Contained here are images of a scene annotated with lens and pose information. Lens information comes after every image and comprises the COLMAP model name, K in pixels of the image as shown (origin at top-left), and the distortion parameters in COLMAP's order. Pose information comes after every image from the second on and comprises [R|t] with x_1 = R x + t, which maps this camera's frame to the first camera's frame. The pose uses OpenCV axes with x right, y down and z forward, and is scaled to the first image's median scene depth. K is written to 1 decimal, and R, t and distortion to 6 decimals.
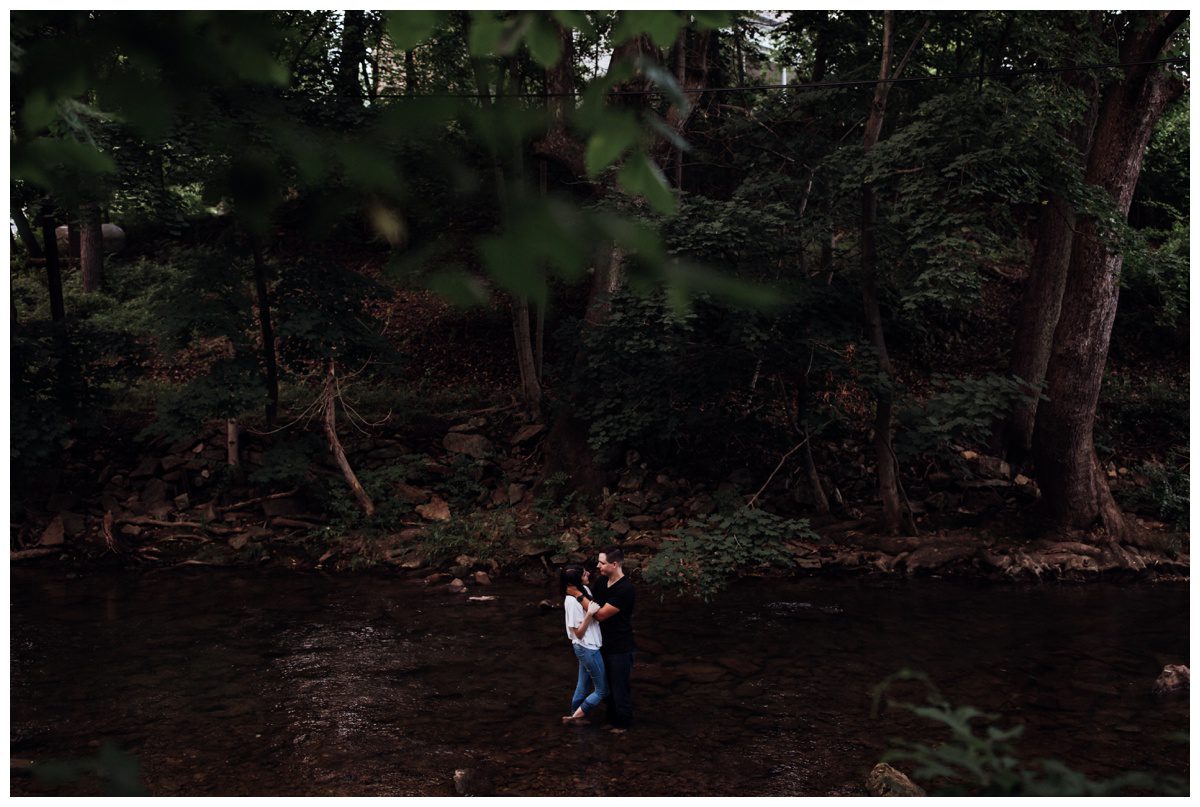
lens RADIAL K [[1128.3, 0, 601.0], [0, 1128.3, 402.4], [0, 0, 1]] dist [0.011148, 0.000000]
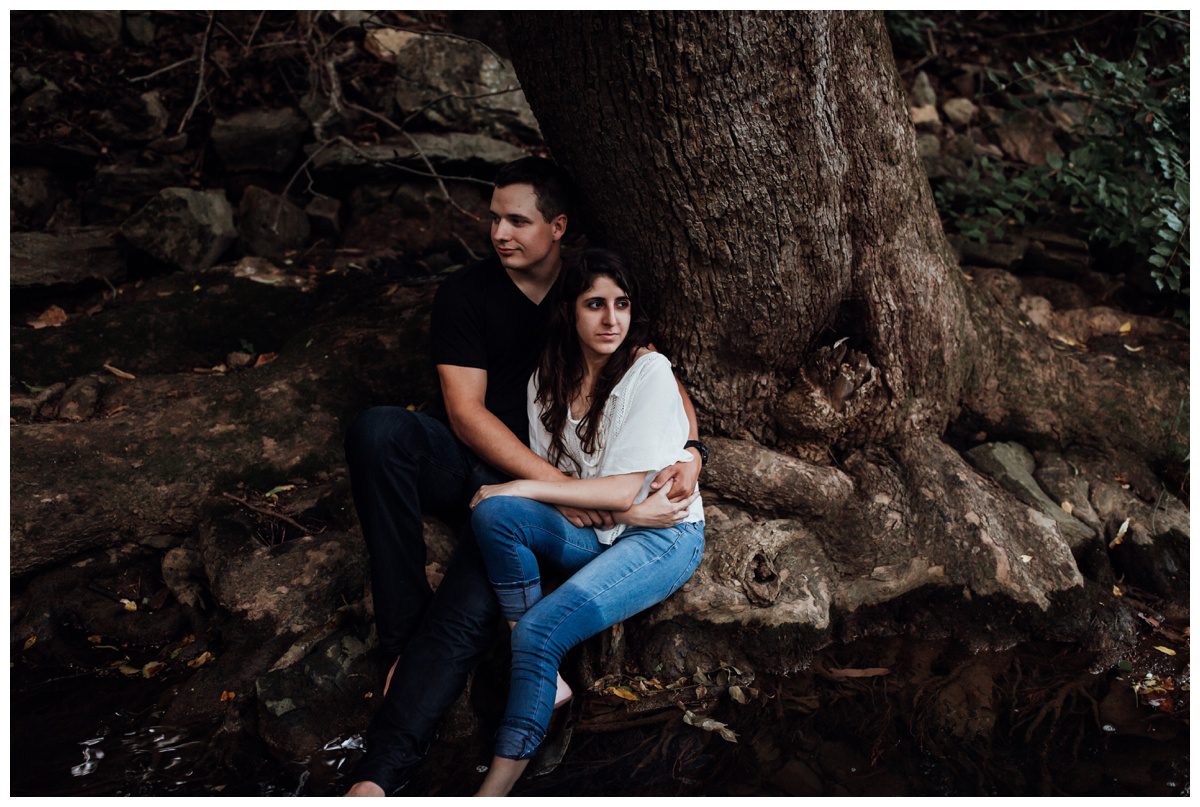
lens RADIAL K [[1128.3, 0, 602.1], [0, 1128.3, 402.7], [0, 0, 1]] dist [0.011148, 0.000000]
pose [[0.985370, -0.036851, 0.166396, 0.364979], [-0.002145, 0.973584, 0.228318, 0.074695], [-0.170414, -0.225335, 0.959262, 0.818978]]
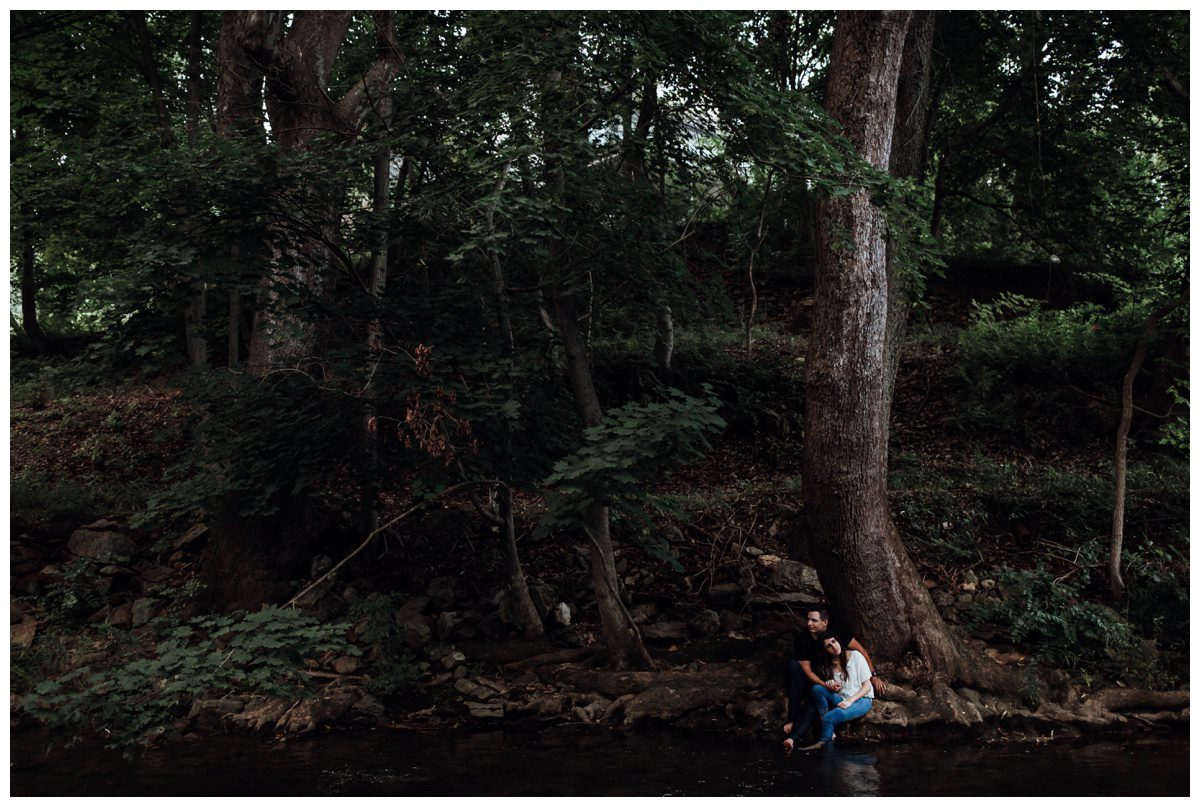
lens RADIAL K [[1128.3, 0, 601.4], [0, 1128.3, 402.4], [0, 0, 1]] dist [0.011148, 0.000000]
pose [[0.998366, -0.002773, -0.057072, 0.292245], [-0.005872, 0.988555, -0.150746, 0.062670], [0.056836, 0.150835, 0.986924, 0.312554]]
